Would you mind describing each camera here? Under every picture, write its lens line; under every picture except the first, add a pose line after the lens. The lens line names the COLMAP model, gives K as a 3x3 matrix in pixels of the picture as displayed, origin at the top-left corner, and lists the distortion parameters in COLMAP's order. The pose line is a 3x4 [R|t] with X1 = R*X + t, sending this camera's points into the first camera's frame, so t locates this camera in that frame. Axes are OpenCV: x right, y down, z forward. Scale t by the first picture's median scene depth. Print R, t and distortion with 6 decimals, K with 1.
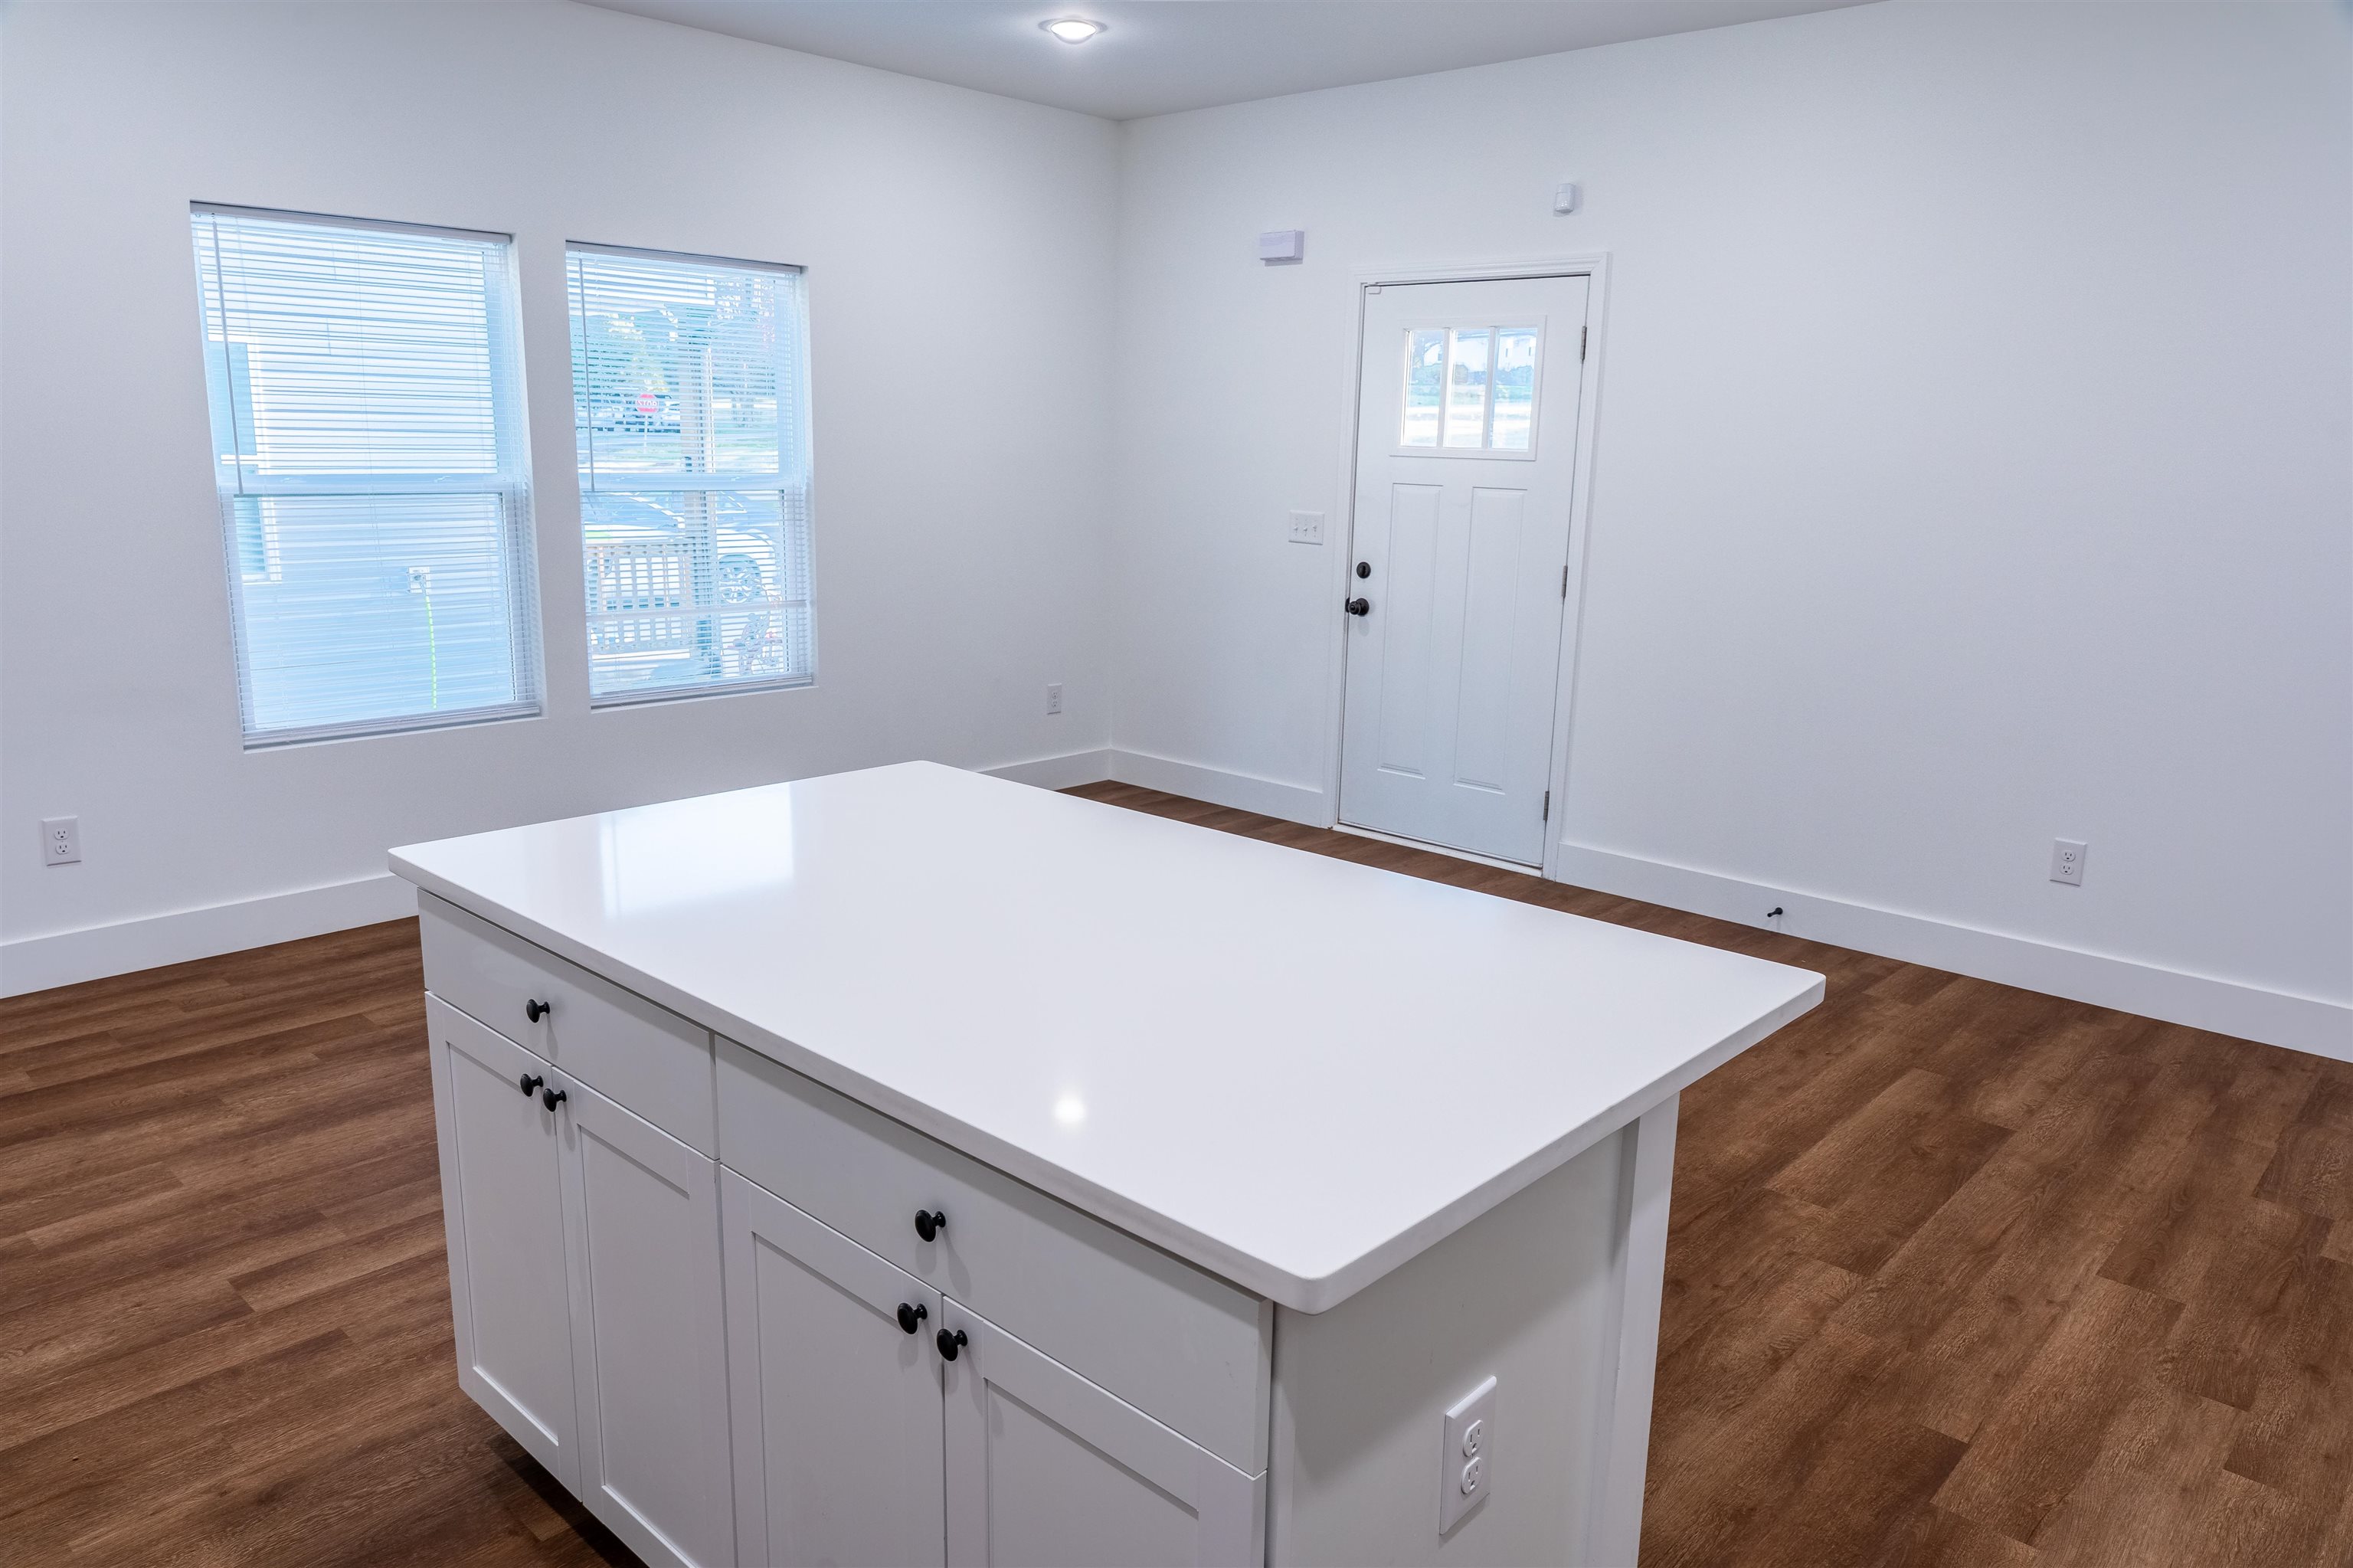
lens RADIAL K [[1585.9, 0, 1186.5], [0, 1585.9, 785.2], [0, 0, 1]] dist [-0.000595, -0.008528]
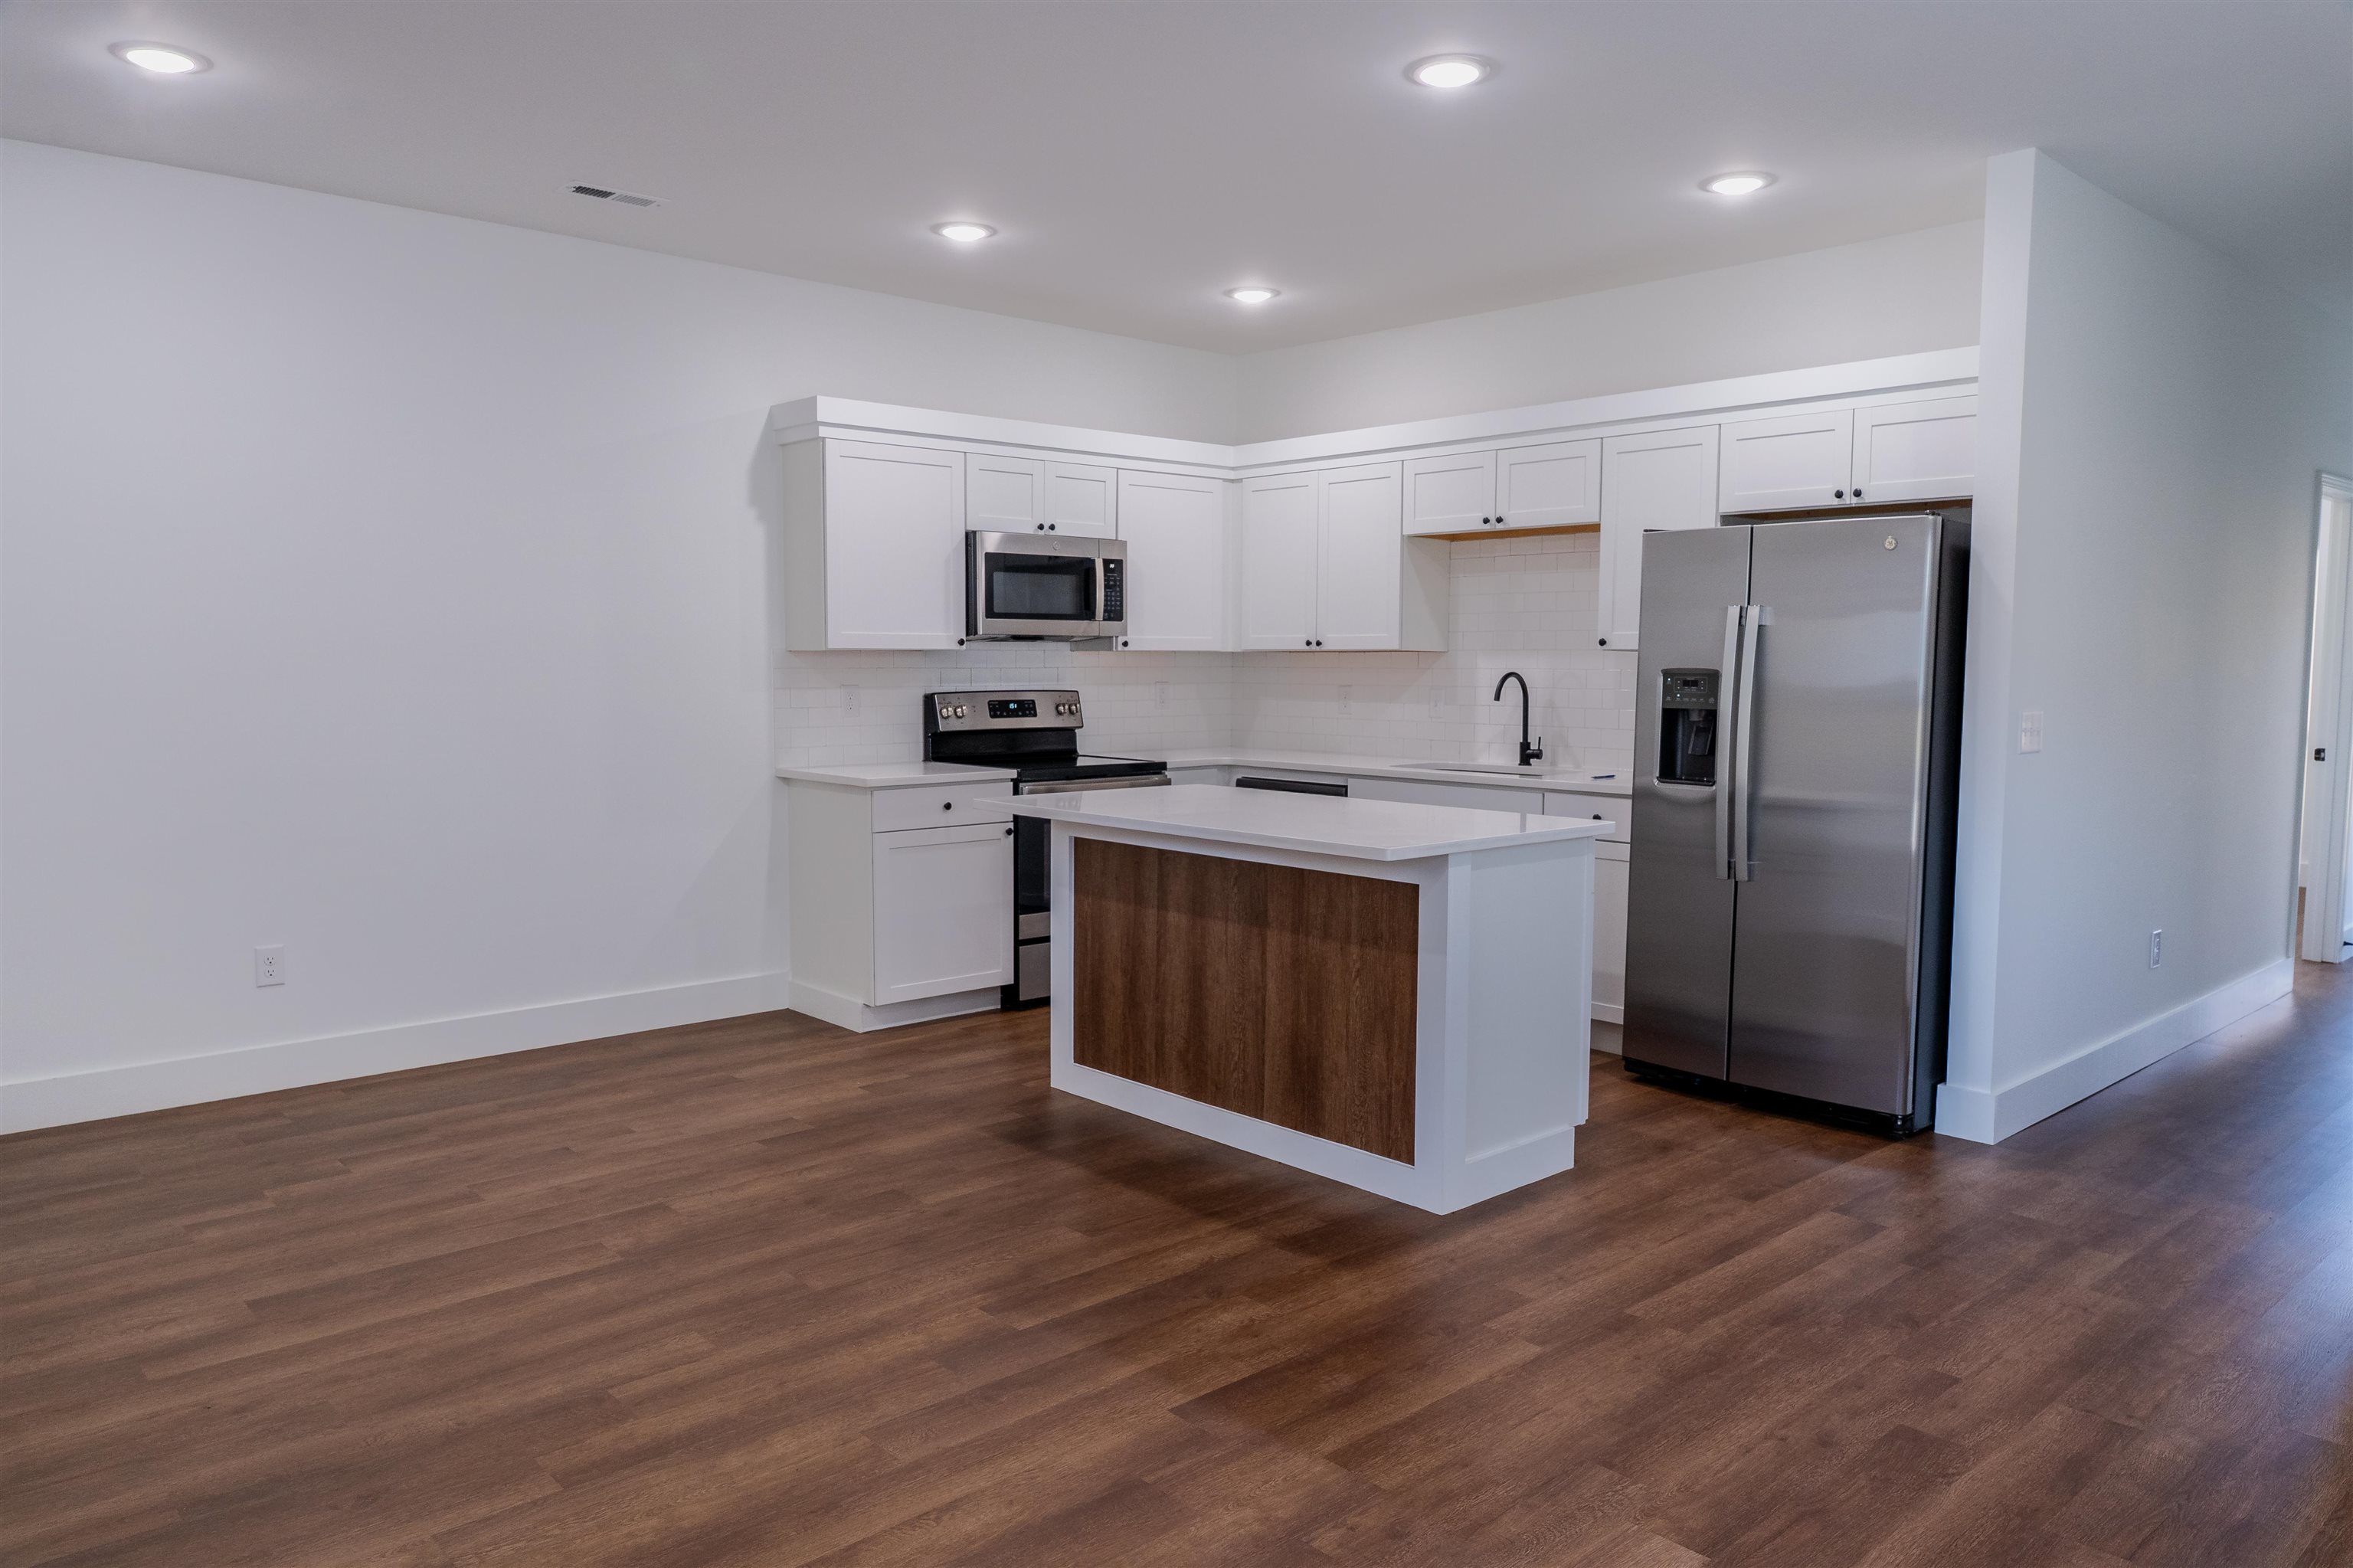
lens RADIAL K [[1611.5, 0, 1186.2], [0, 1611.5, 788.9], [0, 0, 1]] dist [-0.001622, -0.009154]
pose [[-0.995944, -0.032092, 0.084057, -0.097567], [-0.005958, 0.955698, 0.294288, -0.372084], [-0.089778, 0.292594, -0.952013, 1.893225]]
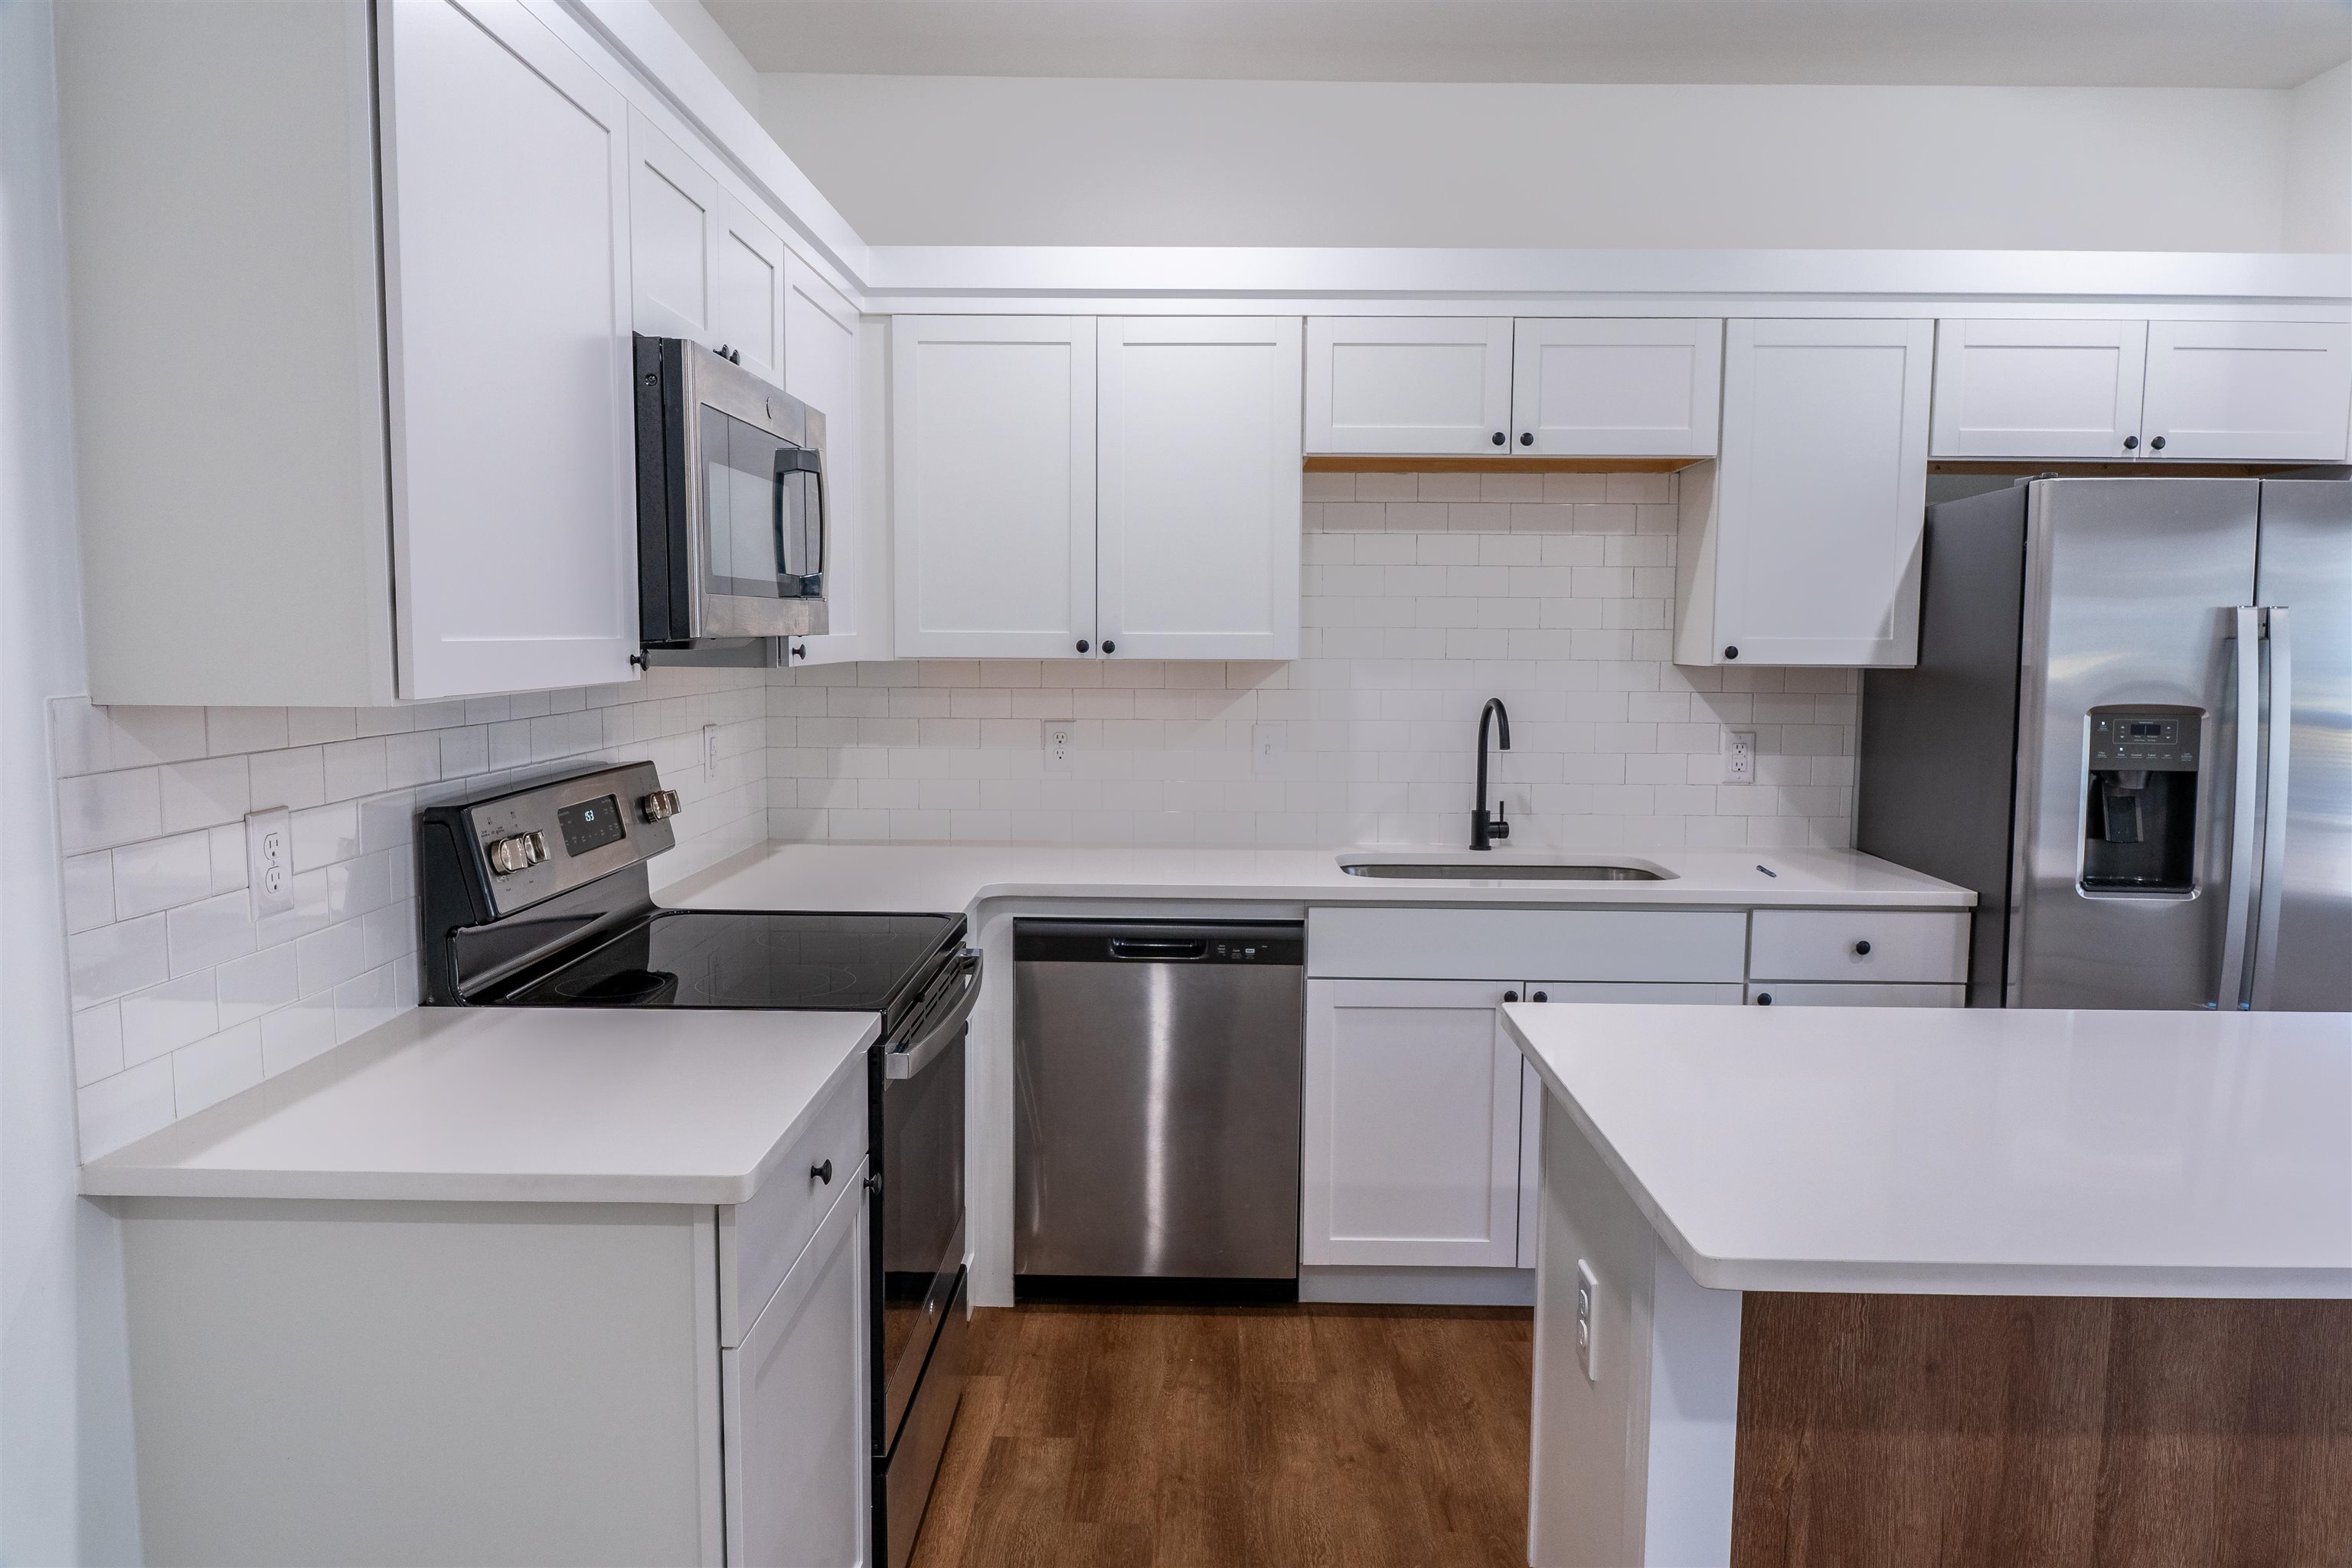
lens RADIAL K [[1585.2, 0, 1186.0], [0, 1585.2, 785.2], [0, 0, 1]] dist [-0.000595, -0.008528]
pose [[-0.748080, 0.038354, -0.662500, 0.573165], [-0.165541, 0.955982, 0.242270, -0.129226], [0.642630, 0.290908, -0.708802, 0.709894]]
